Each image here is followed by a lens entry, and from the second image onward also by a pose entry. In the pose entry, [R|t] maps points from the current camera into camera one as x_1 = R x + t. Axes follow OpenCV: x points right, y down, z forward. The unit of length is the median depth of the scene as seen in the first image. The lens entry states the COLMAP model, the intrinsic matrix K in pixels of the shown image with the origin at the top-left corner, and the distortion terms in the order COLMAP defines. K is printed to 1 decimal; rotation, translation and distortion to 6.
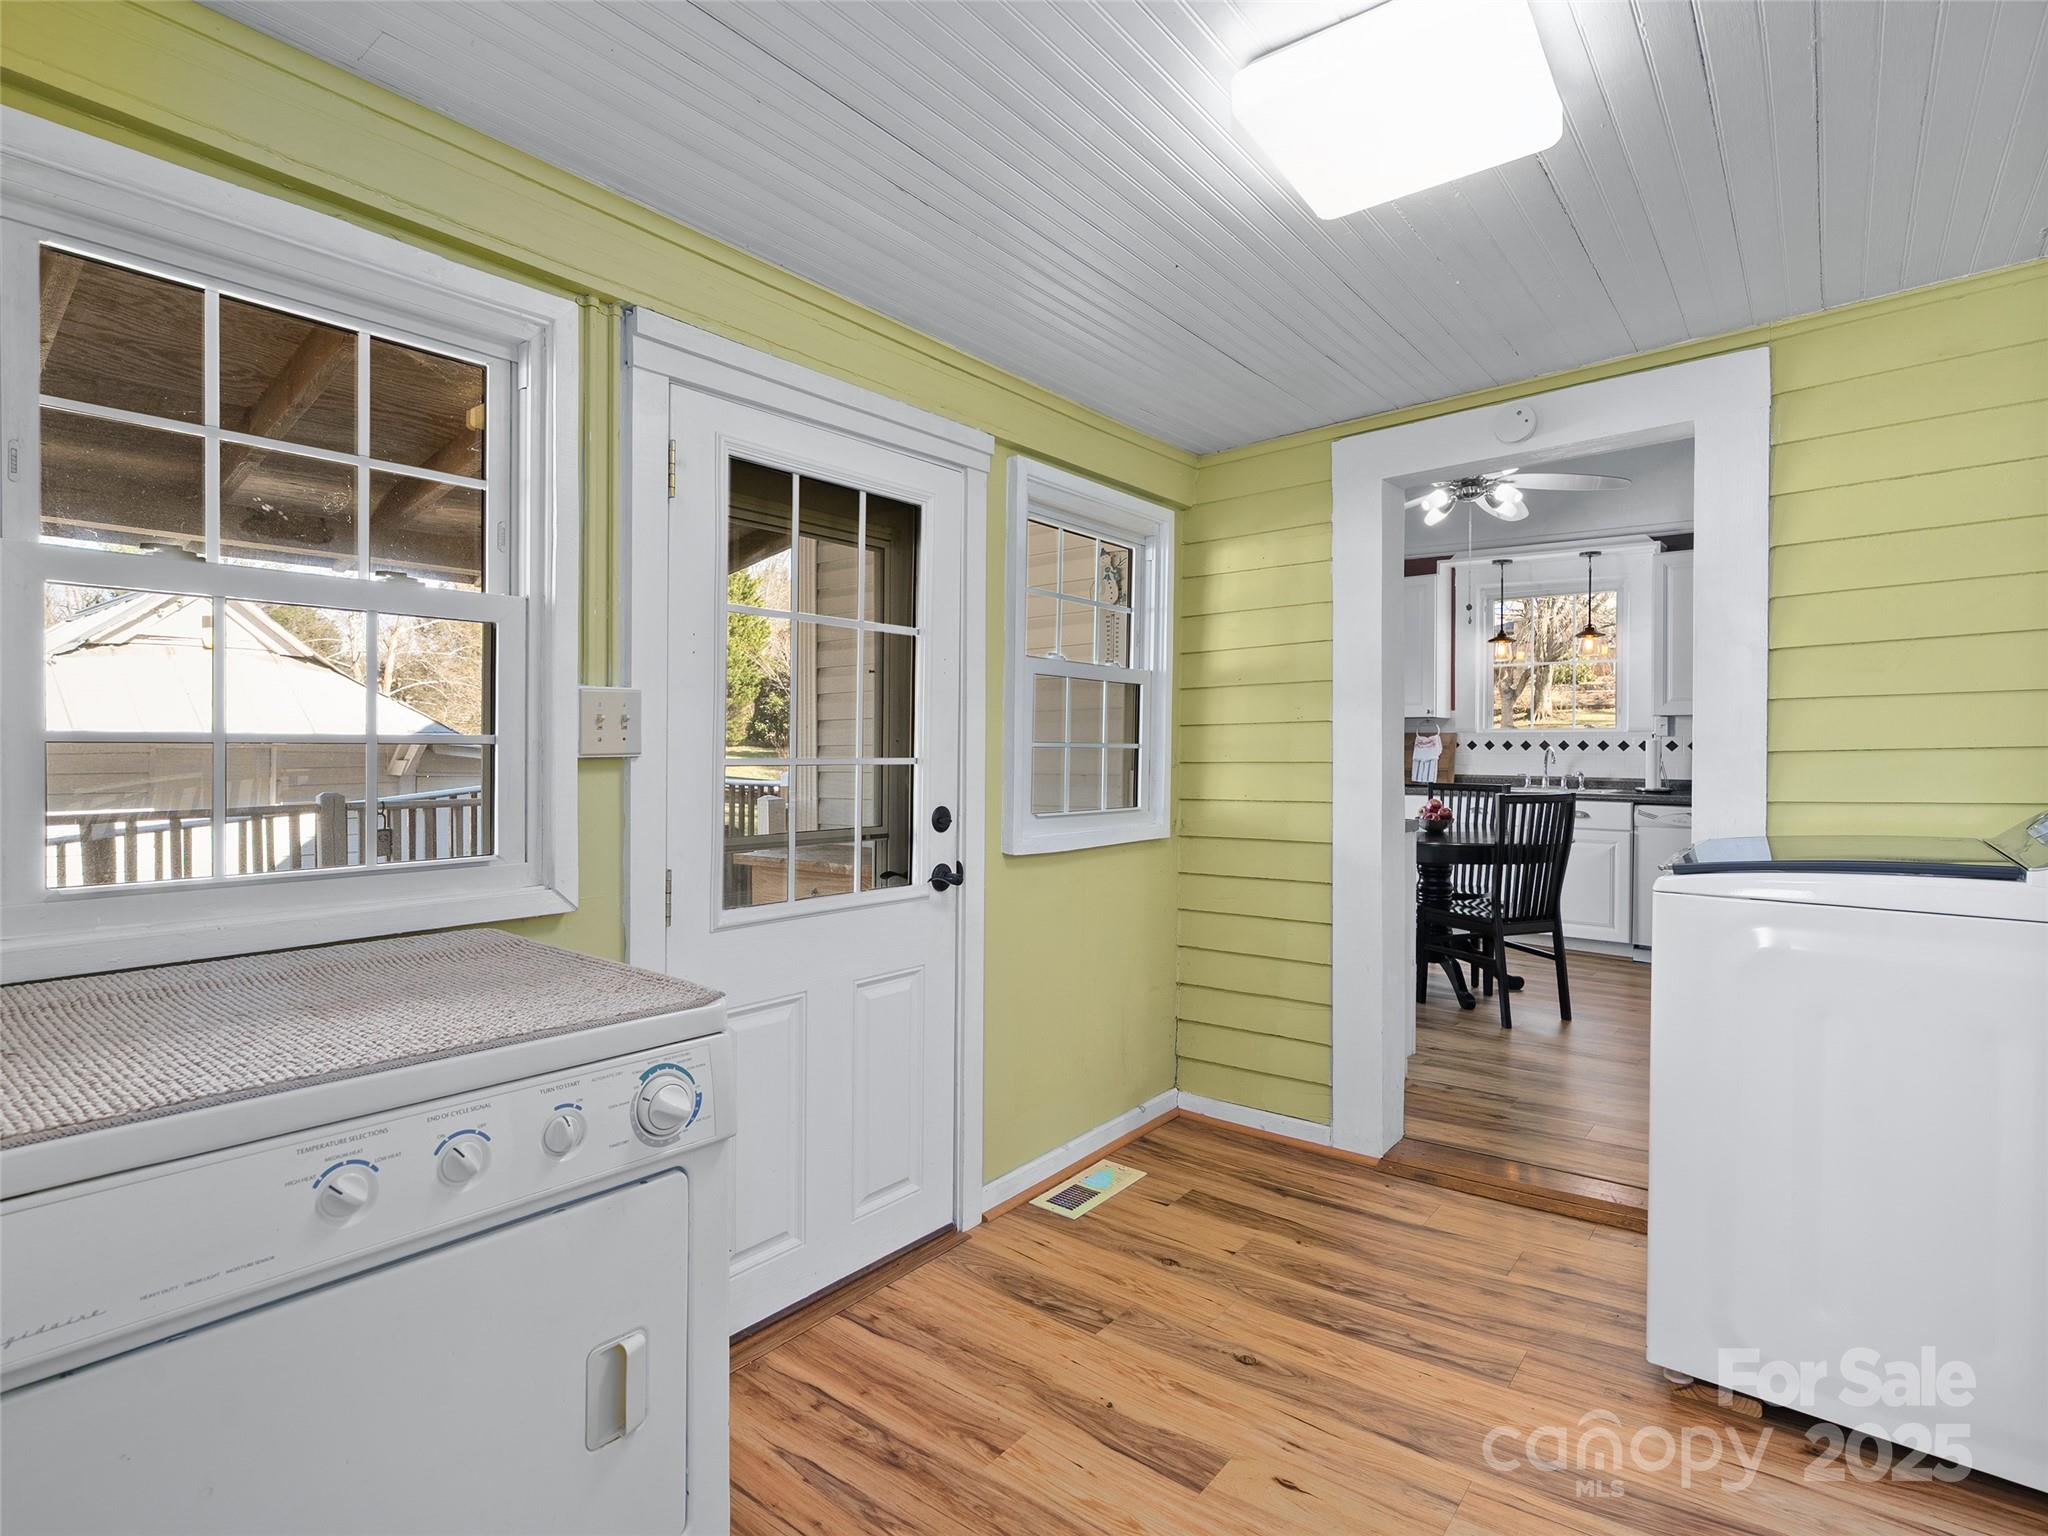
lens RADIAL K [[1044.1, 0, 1020.3], [0, 1044.1, 770.2], [0, 0, 1]] dist [-0.002616, -0.000653]
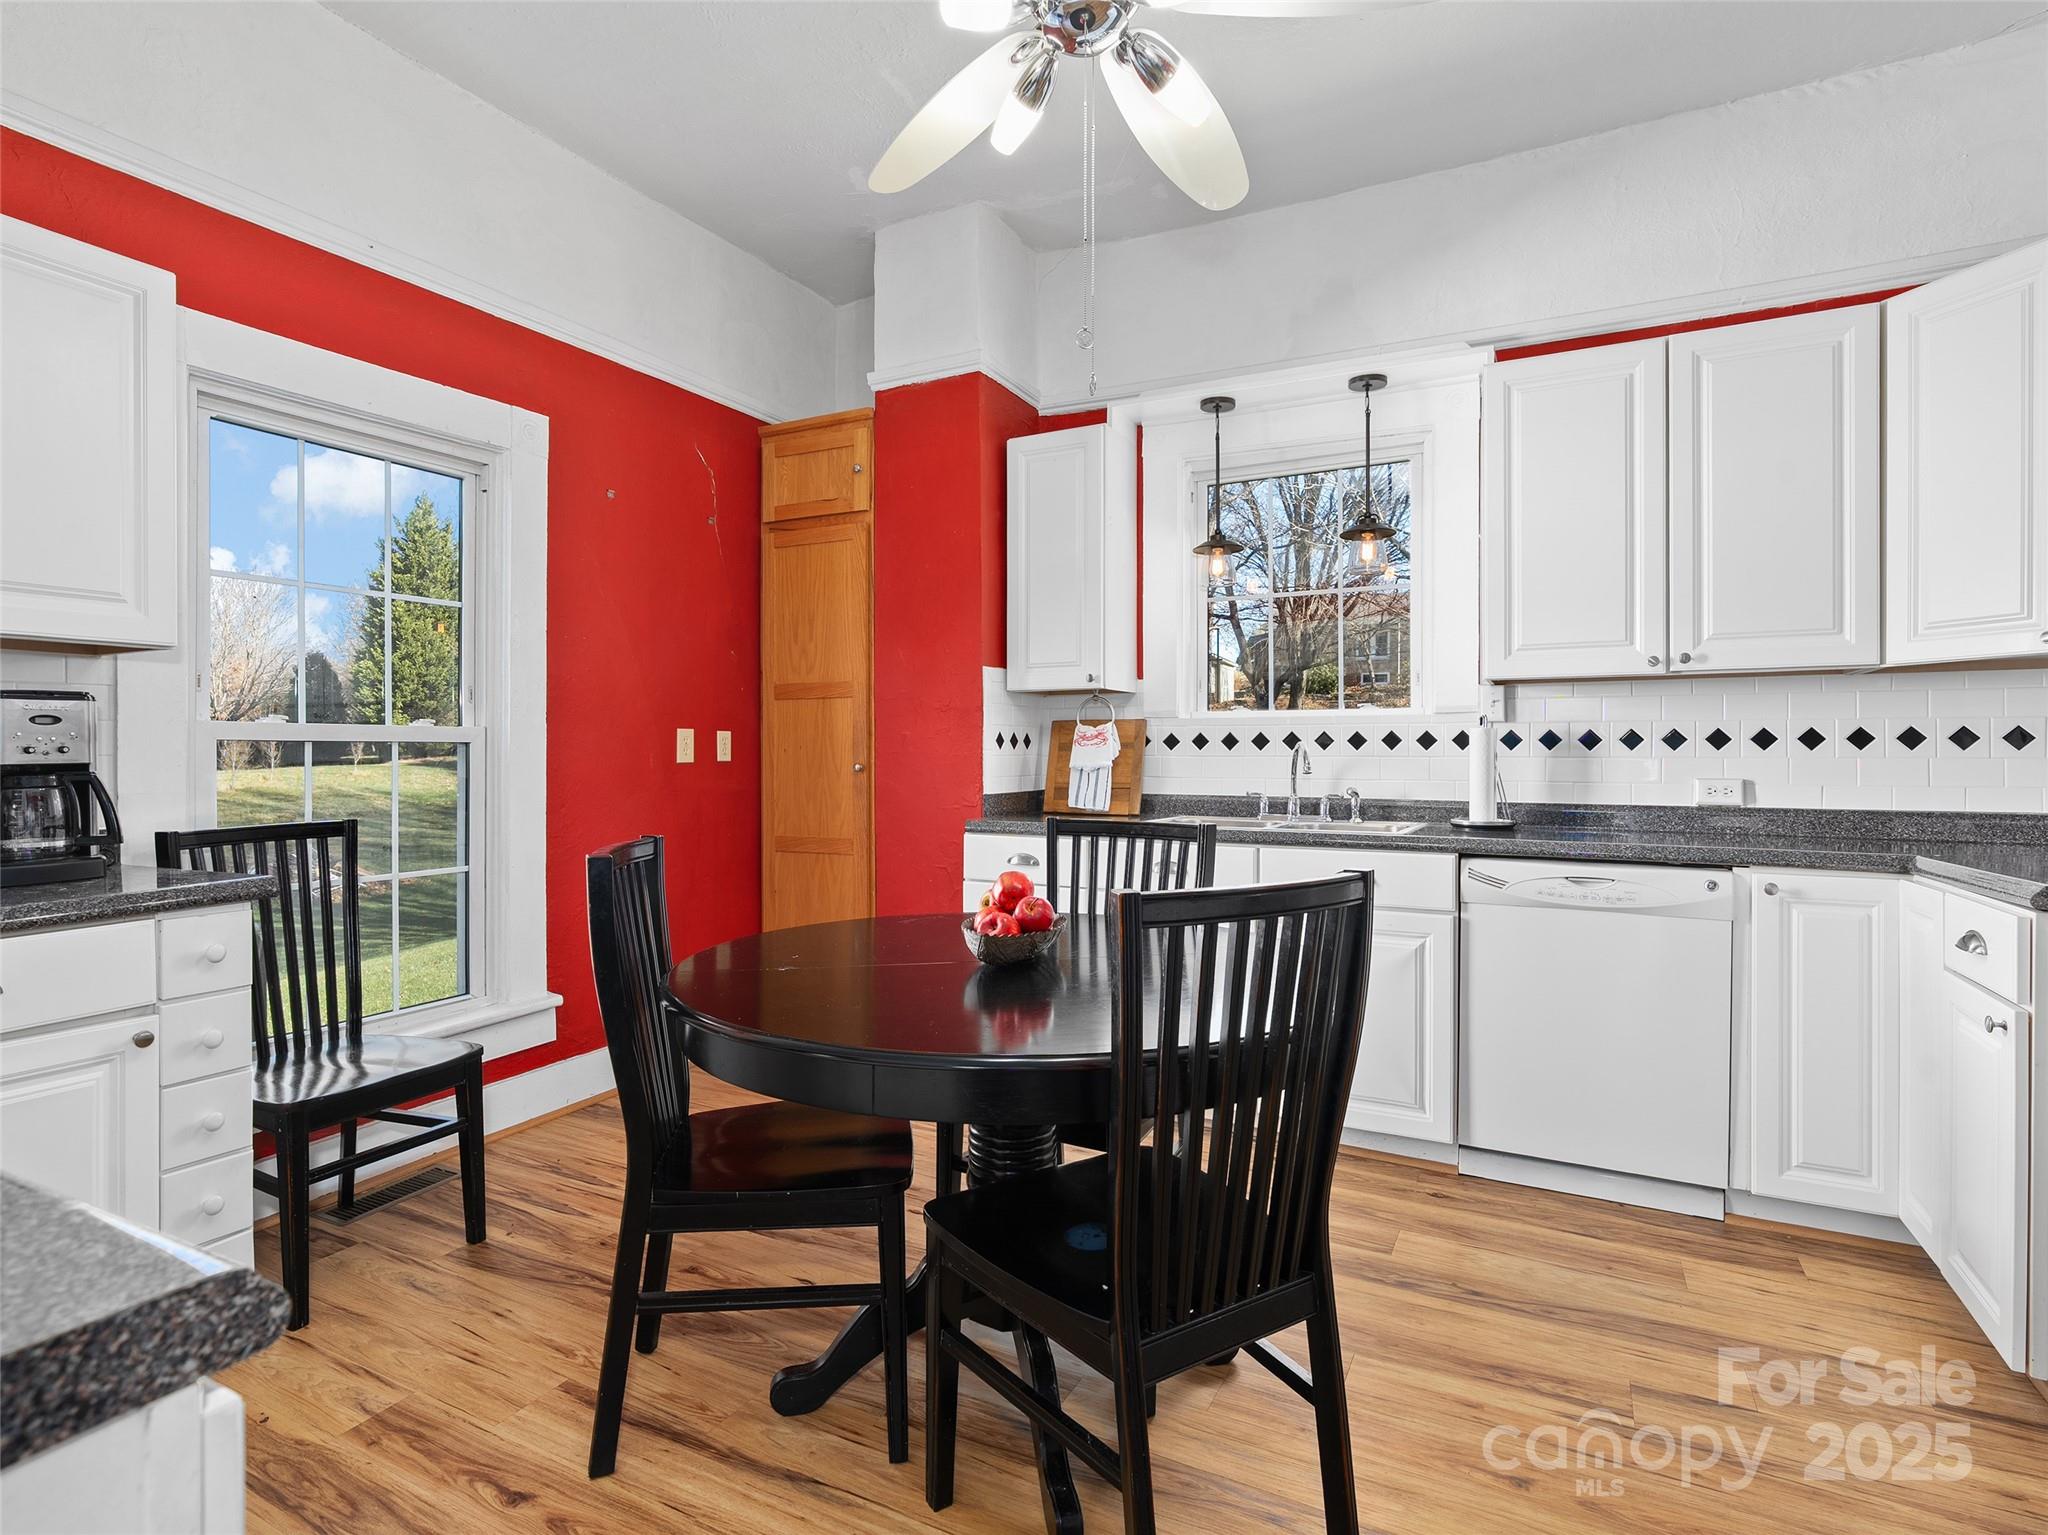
lens RADIAL K [[1044.1, 0, 1028.3], [0, 1044.1, 768.6], [0, 0, 1]] dist [-0.002616, -0.000653]
pose [[0.977866, -0.001737, 0.209226, 0.273496], [0.004348, 0.999918, -0.012023, -0.003432], [-0.209188, 0.012666, 0.977793, 0.533722]]
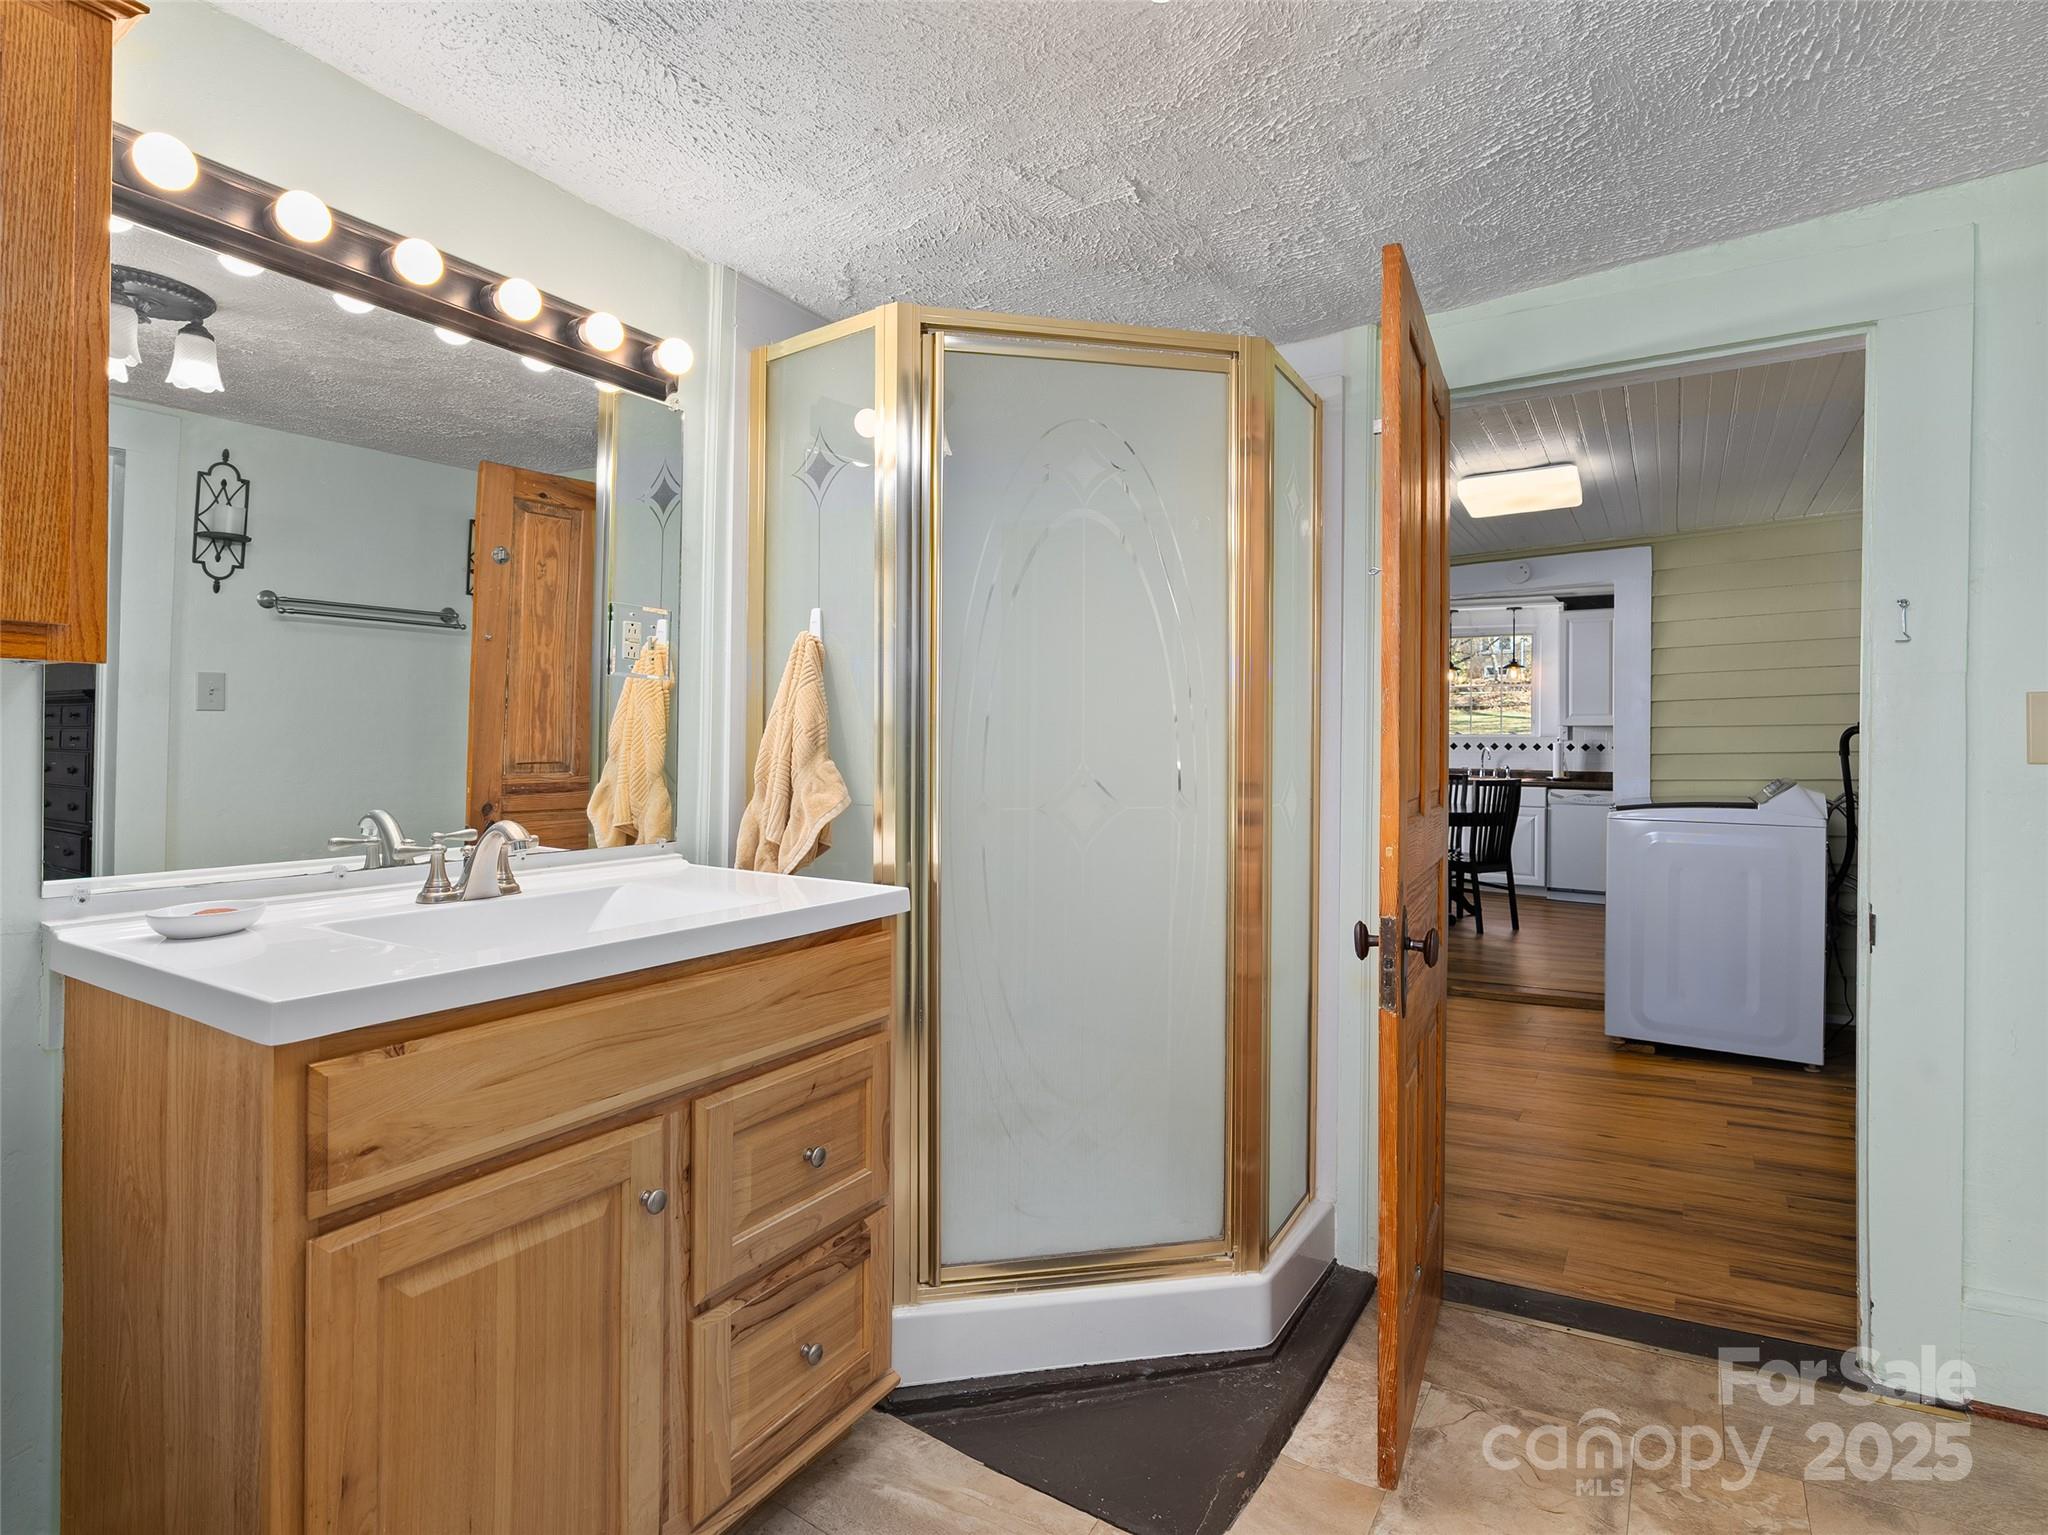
lens RADIAL K [[1044.1, 0, 1016.4], [0, 1044.1, 751.3], [0, 0, 1]] dist [-0.002616, -0.000653]
pose [[0.994891, 0.004682, 0.100848, -0.258609], [-0.003503, 0.999924, -0.011861, 0.001286], [-0.100896, 0.011447, 0.994831, -0.320969]]
